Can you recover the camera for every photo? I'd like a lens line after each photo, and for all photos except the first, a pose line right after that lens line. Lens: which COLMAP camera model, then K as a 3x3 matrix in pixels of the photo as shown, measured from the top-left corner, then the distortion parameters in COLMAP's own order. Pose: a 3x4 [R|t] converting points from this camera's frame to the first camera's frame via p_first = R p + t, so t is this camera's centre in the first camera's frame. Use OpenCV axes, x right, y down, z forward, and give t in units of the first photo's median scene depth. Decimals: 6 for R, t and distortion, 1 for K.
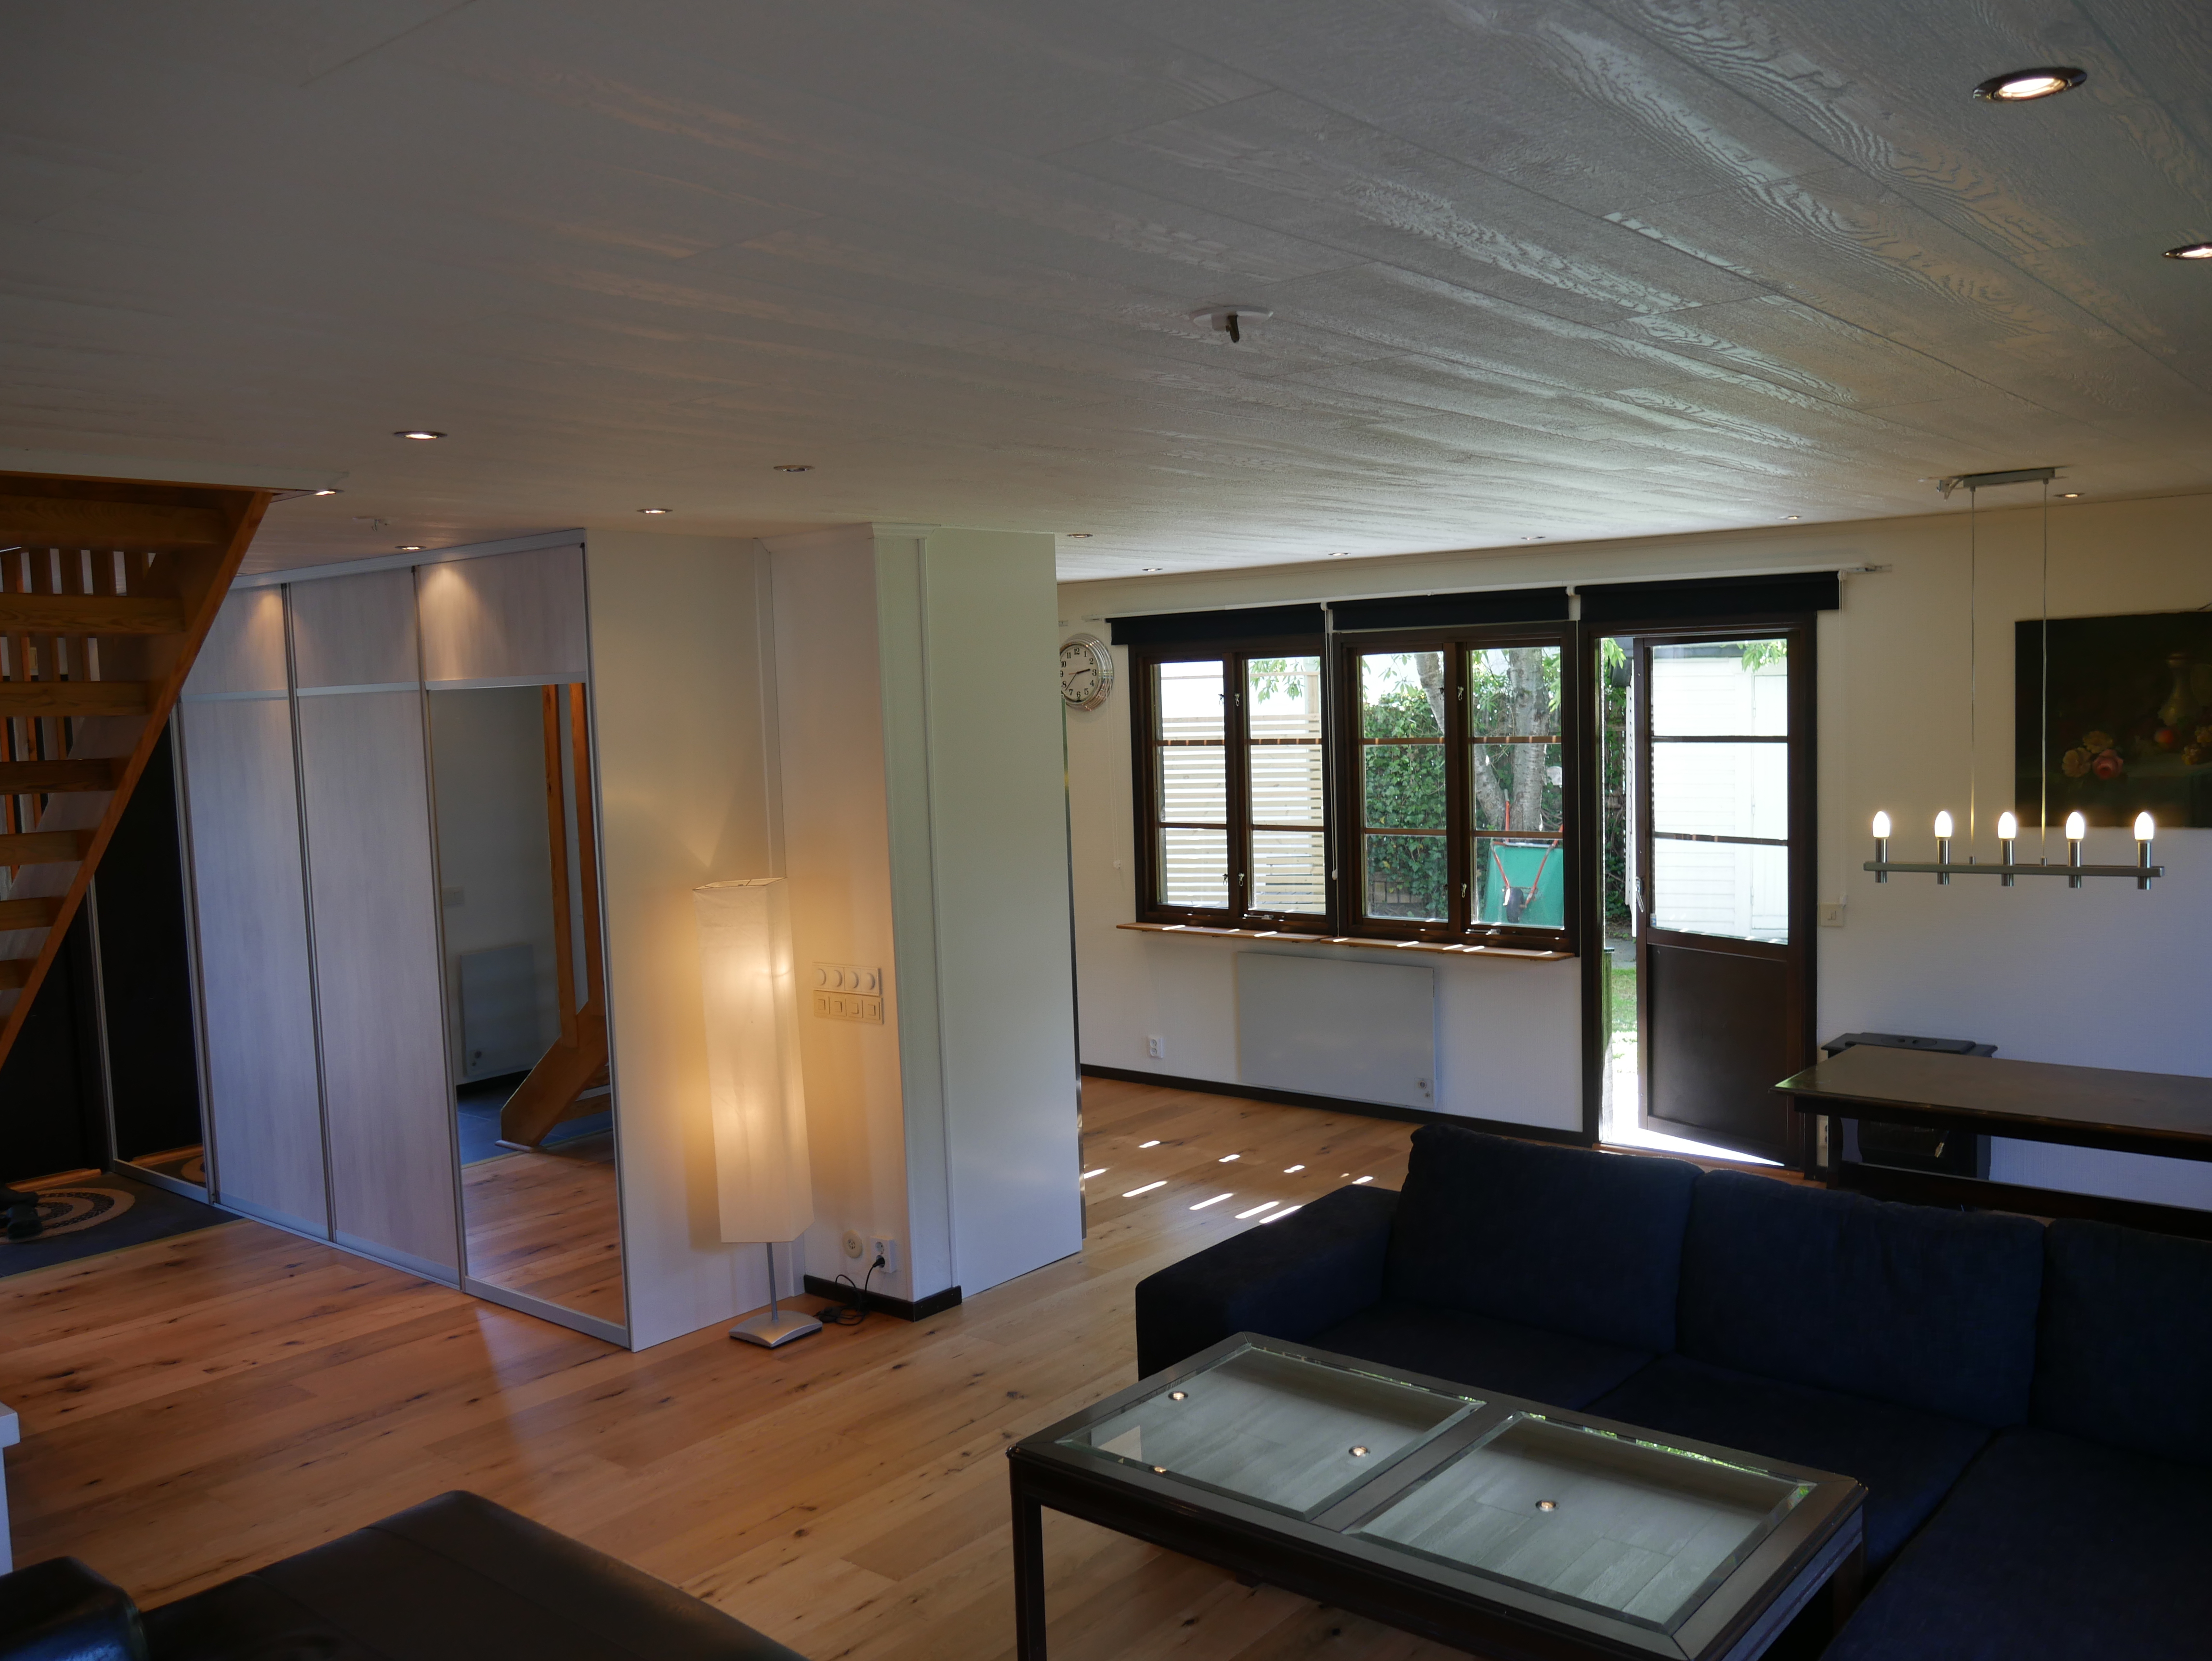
lens RADIAL K [[1844.4, 0, 1106.0], [0, 1844.4, 830.5], [0, 0, 1]] dist [-0.045723, 0.014314]
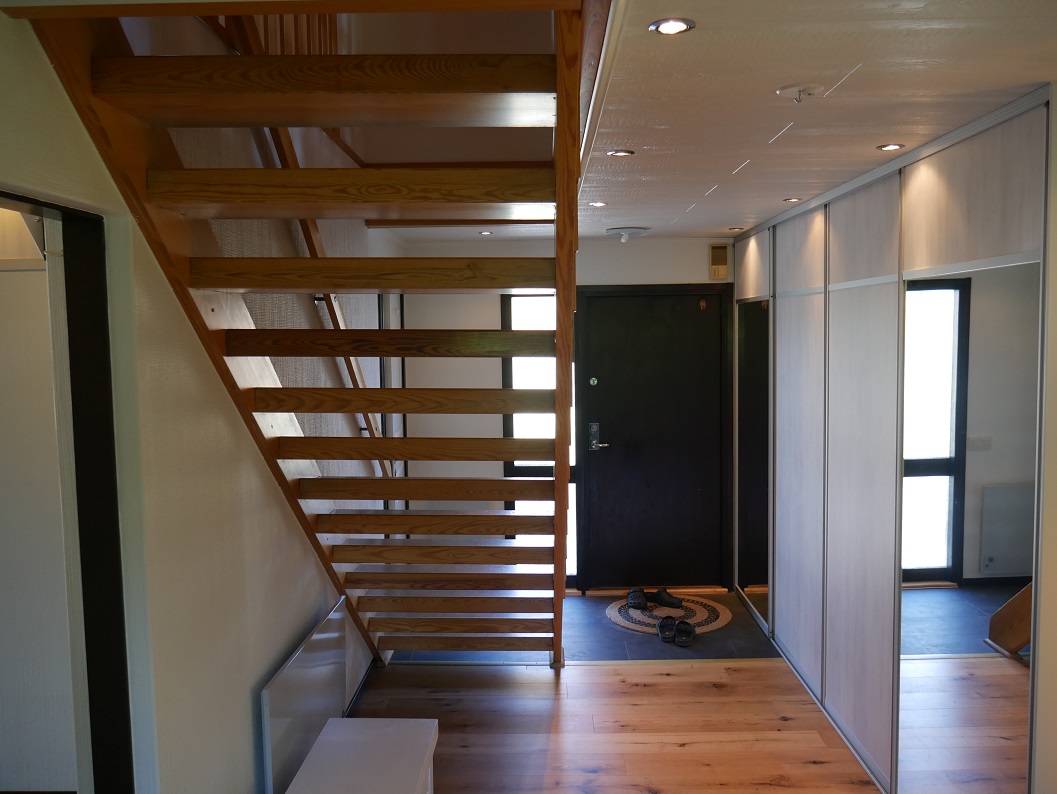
lens RADIAL K [[881.3, 0, 528.5], [0, 881.3, 397.0], [0, 0, 1]] dist [-0.045723, 0.014314]
pose [[0.625166, 0.084615, -0.775892, -0.087689], [-0.066097, 0.996275, 0.055391, -0.018761], [0.777688, 0.016656, 0.628430, 0.445819]]
